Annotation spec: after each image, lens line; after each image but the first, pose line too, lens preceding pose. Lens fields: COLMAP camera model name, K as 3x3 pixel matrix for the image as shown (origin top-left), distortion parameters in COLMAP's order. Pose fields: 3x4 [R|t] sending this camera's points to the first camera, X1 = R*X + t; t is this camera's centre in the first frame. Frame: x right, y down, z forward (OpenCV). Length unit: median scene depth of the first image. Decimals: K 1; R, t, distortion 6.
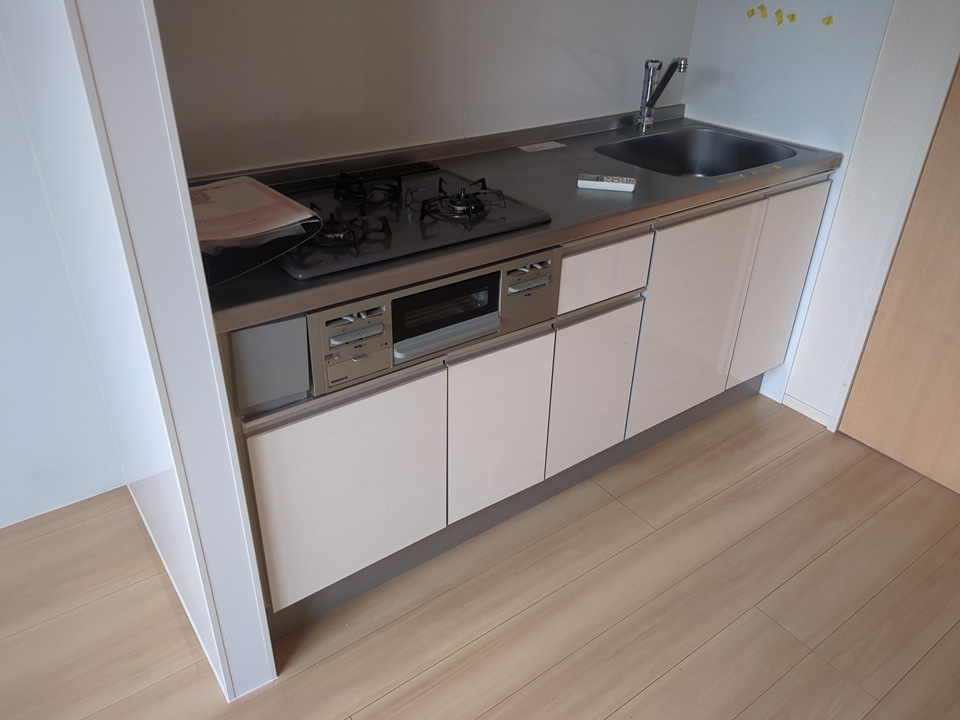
lens RADIAL K [[725.3, 0, 483.9], [0, 725.3, 350.3], [0, 0, 1]] dist [0.040496, -0.003101]
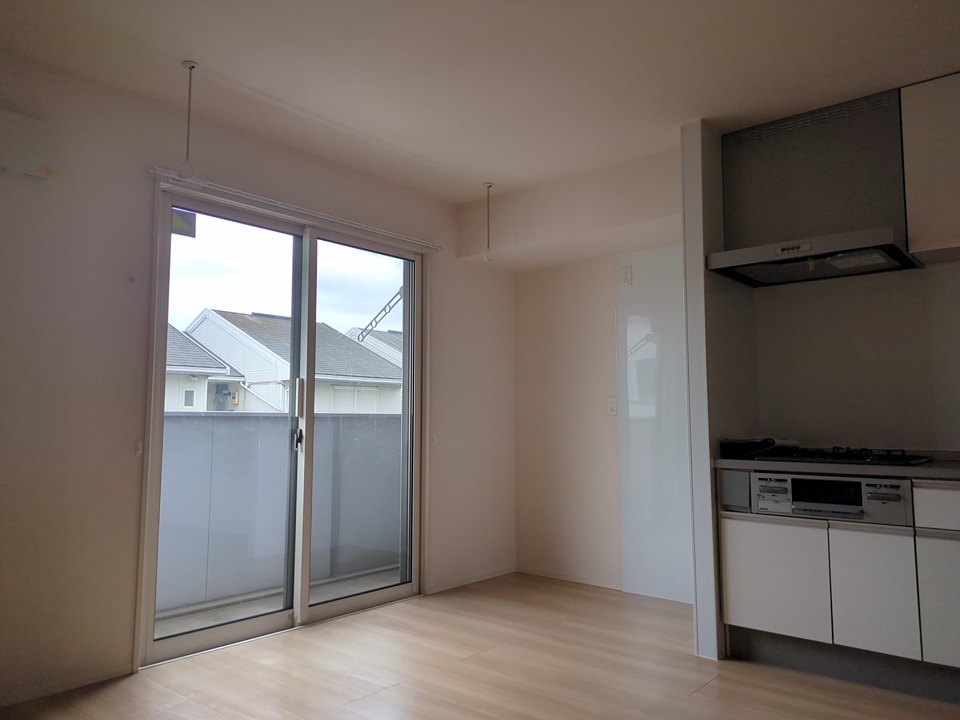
lens RADIAL K [[708.9, 0, 483.9], [0, 708.9, 339.7], [0, 0, 1]] dist [0.001917, 0.000959]
pose [[0.232884, -0.128931, -0.963920, 1.488370], [-0.474612, 0.850054, -0.228367, 0.424334], [0.848828, 0.510671, 0.136772, -0.249513]]
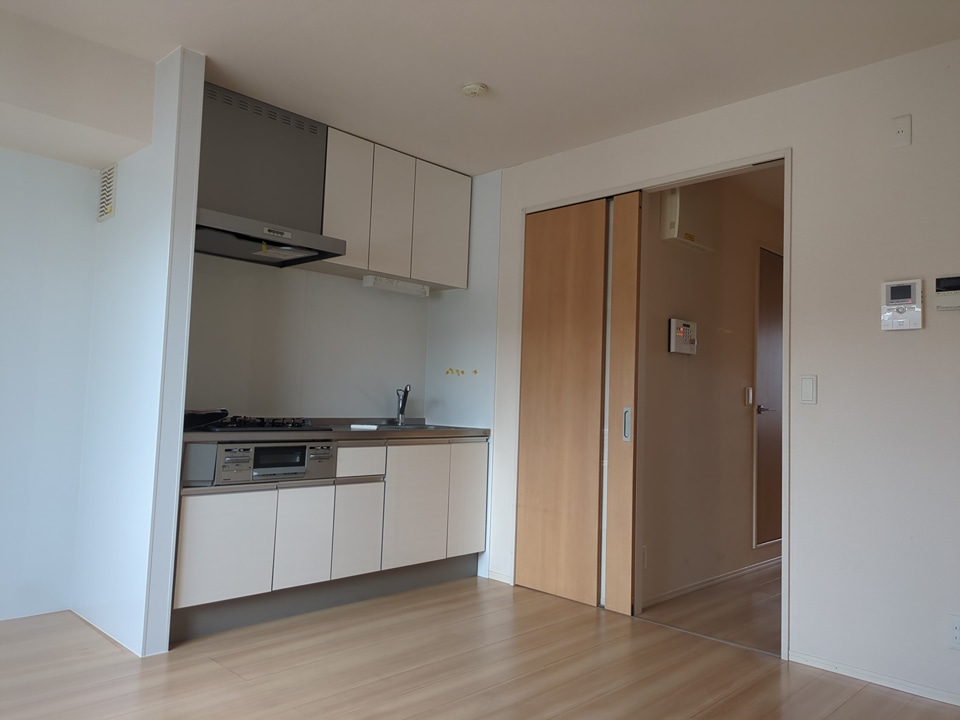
lens RADIAL K [[708.9, 0, 483.9], [0, 708.9, 339.7], [0, 0, 1]] dist [0.001917, 0.000959]
pose [[0.985723, 0.024836, 0.166531, 0.173984], [0.073232, 0.827371, -0.556860, 0.804883], [-0.151614, 0.561106, 0.813741, -0.958344]]
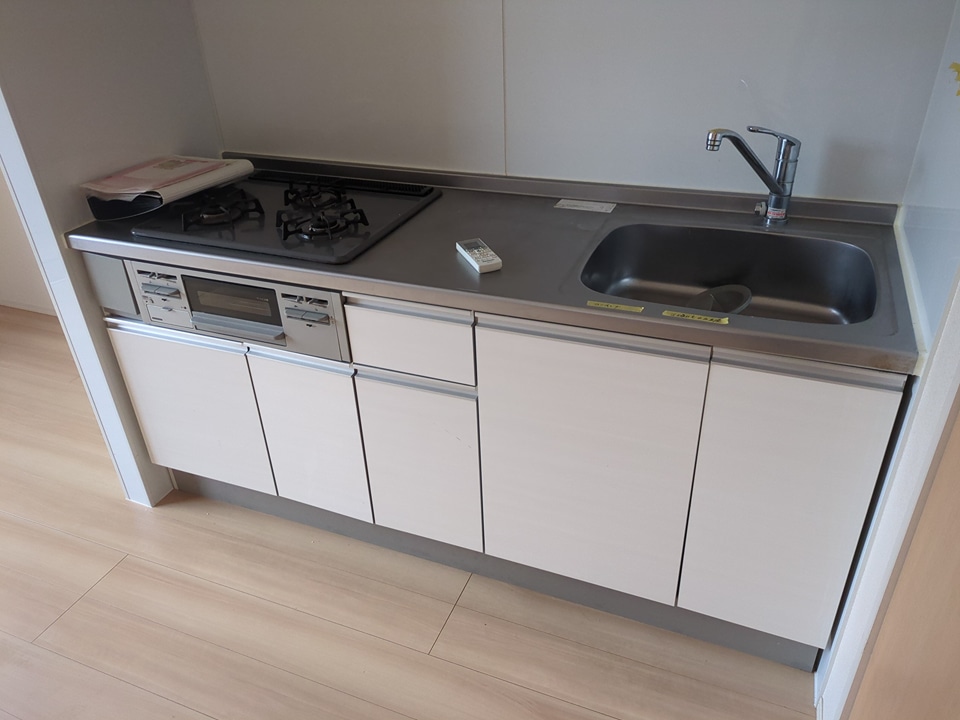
lens RADIAL K [[718.1, 0, 480.0], [0, 718.1, 360.0], [0, 0, 1]] dist [0.040225, -0.061583]
pose [[0.515868, 0.402307, -0.756326, 0.929561], [-0.378186, 0.899130, 0.220317, -0.333029], [0.768671, 0.172378, 0.615979, 0.554440]]
